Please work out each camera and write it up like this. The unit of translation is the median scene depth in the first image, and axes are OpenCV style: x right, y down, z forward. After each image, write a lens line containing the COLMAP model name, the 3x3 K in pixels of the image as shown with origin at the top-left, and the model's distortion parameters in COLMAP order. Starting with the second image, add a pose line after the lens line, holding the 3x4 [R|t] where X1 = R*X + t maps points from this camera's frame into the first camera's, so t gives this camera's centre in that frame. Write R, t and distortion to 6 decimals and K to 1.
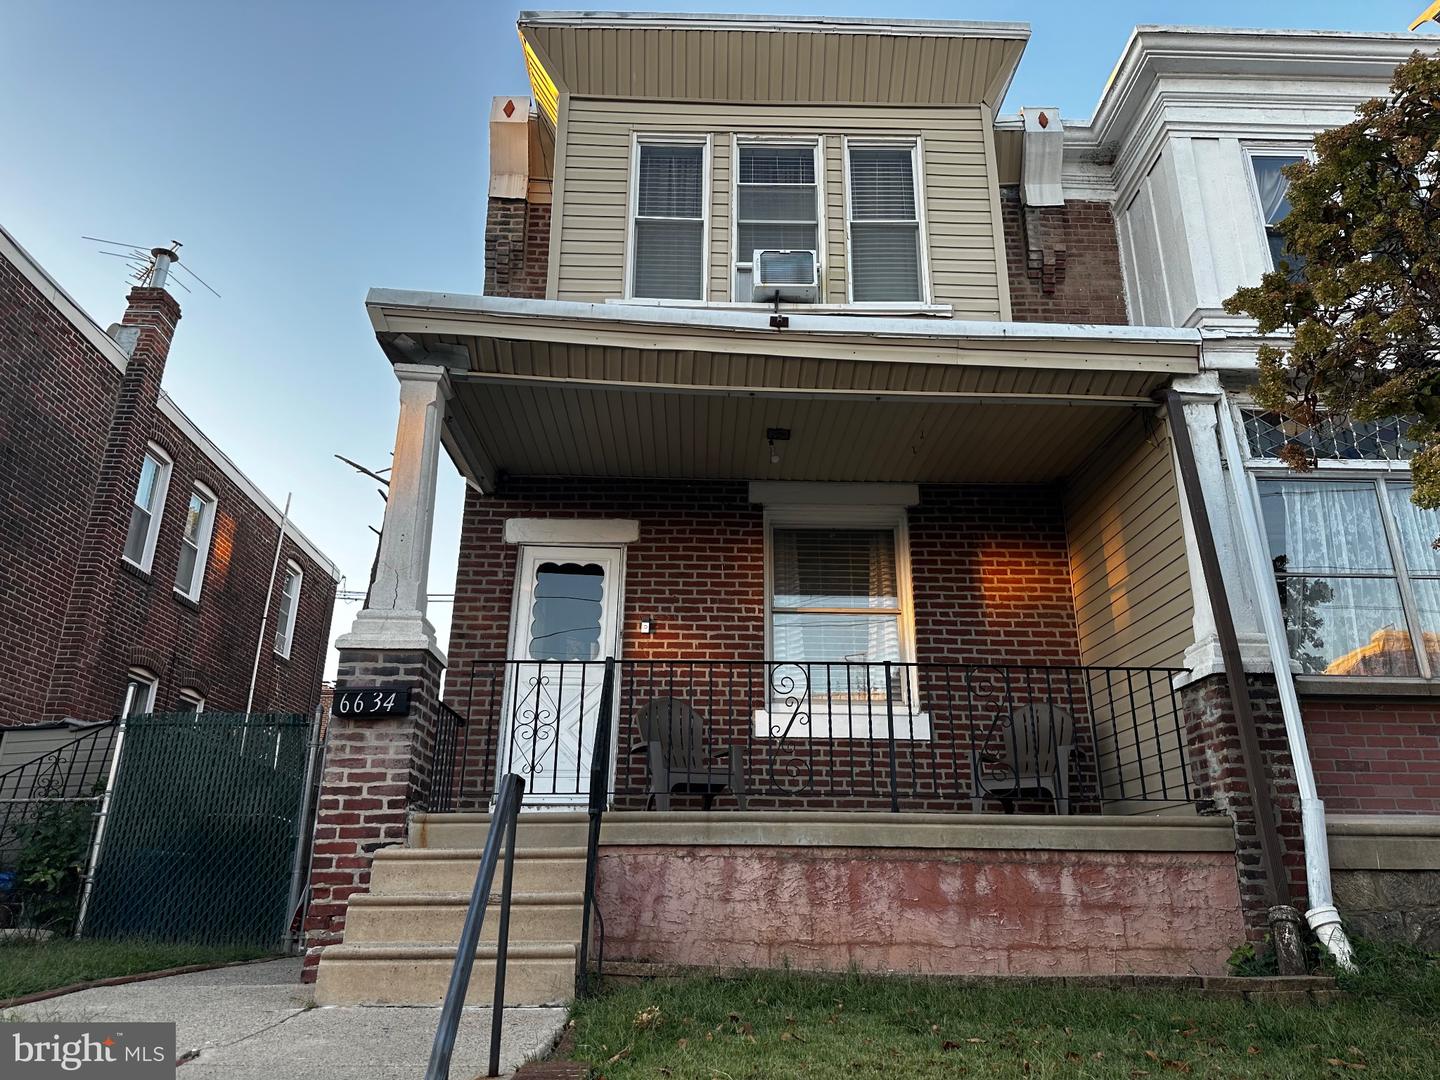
lens RADIAL K [[997.6, 0, 716.8], [0, 997.6, 543.4], [0, 0, 1]] dist [0.094193, -0.123300]
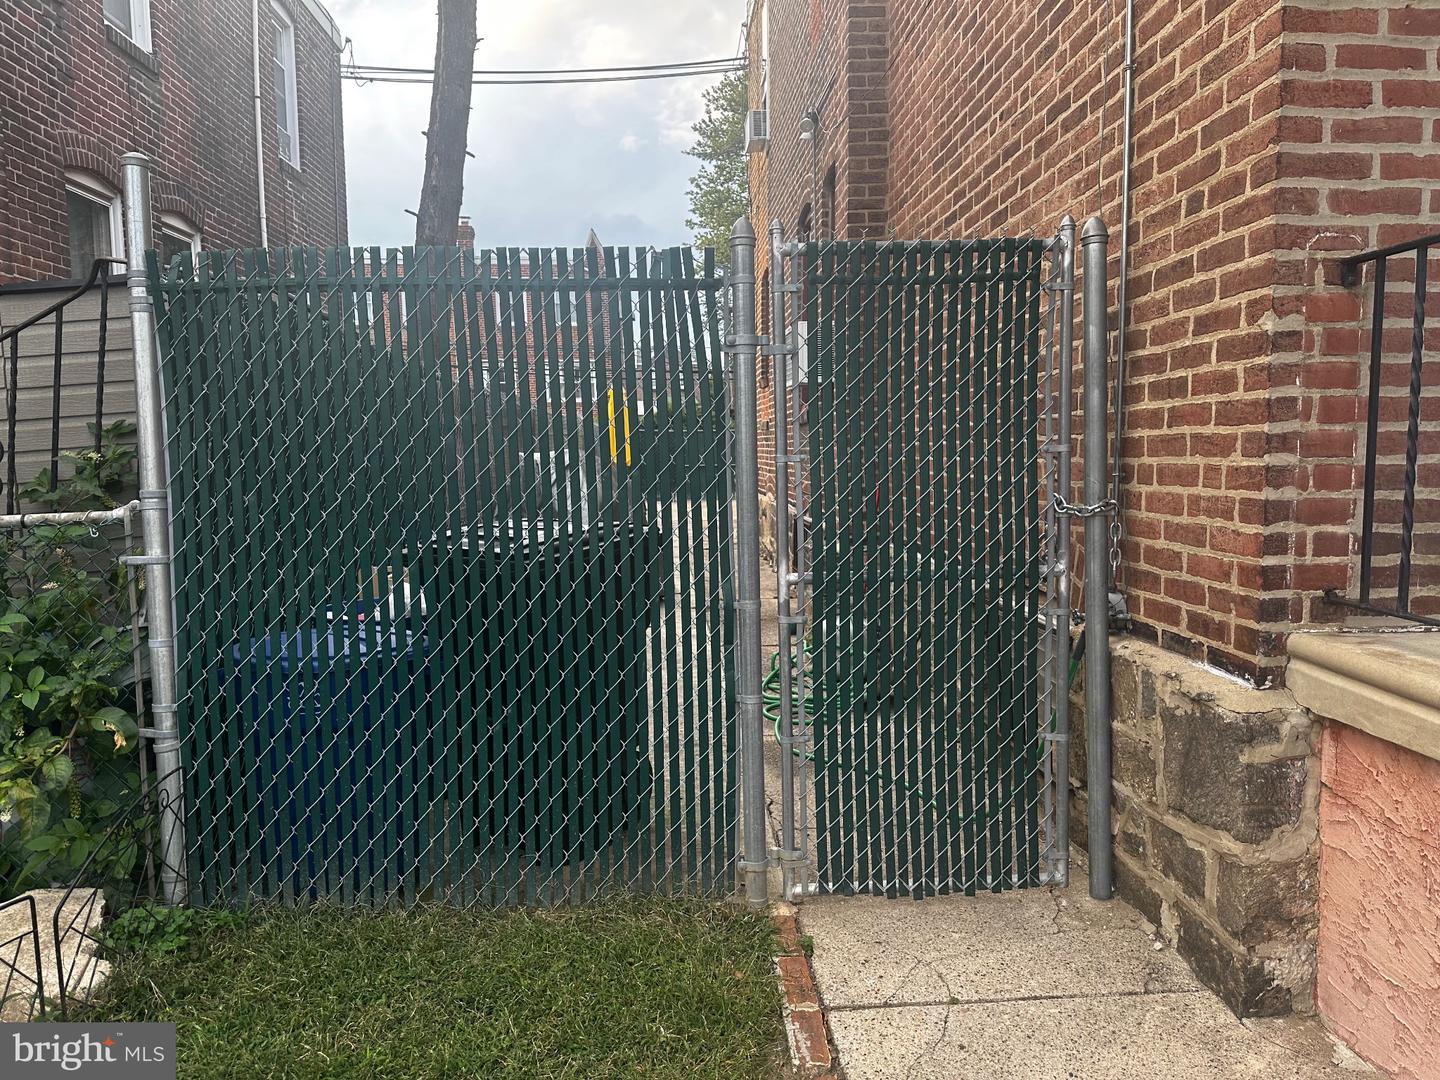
lens RADIAL K [[998.0, 0, 720.0], [0, 998.0, 540.0], [0, 0, 1]] dist [-0.006924, -0.004365]
pose [[0.998340, -0.025533, 0.051617, -0.423878], [0.000813, 0.902497, 0.430696, 0.115856], [-0.057581, -0.429939, 0.901020, 0.678595]]
